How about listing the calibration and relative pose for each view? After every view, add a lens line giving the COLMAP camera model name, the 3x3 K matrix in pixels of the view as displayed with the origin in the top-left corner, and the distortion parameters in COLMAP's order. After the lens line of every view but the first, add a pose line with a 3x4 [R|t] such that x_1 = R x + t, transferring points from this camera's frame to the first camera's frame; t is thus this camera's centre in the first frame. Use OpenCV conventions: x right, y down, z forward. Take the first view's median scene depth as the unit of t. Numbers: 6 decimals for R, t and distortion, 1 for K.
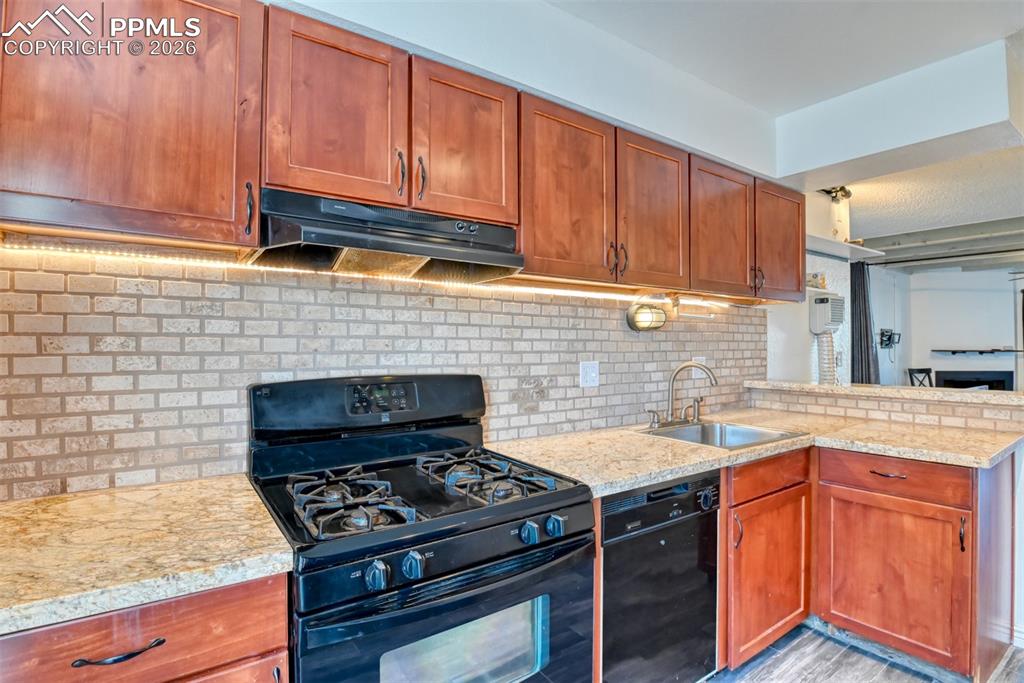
lens RADIAL K [[504.7, 0, 516.3], [0, 504.7, 343.7], [0, 0, 1]] dist [-0.028277, -0.000241]
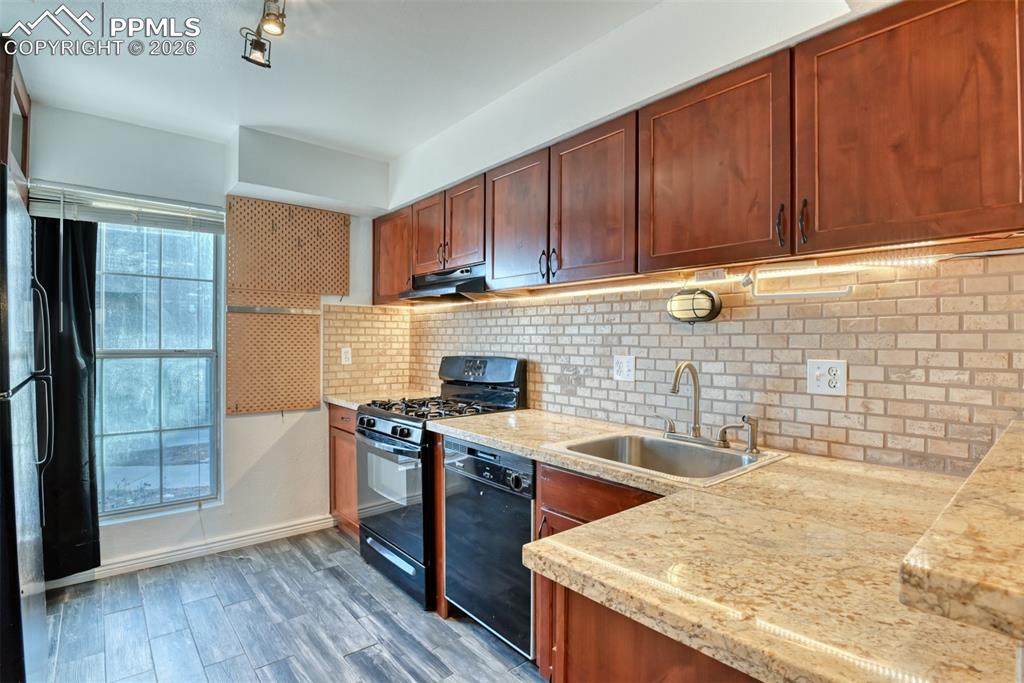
lens RADIAL K [[504.7, 0, 516.3], [0, 504.7, 343.7], [0, 0, 1]] dist [-0.028277, -0.000241]
pose [[0.082152, 0.003945, -0.996612, 1.207400], [-0.004849, 0.999982, 0.003559, 0.009621], [0.996608, 0.004540, 0.082169, 0.754951]]
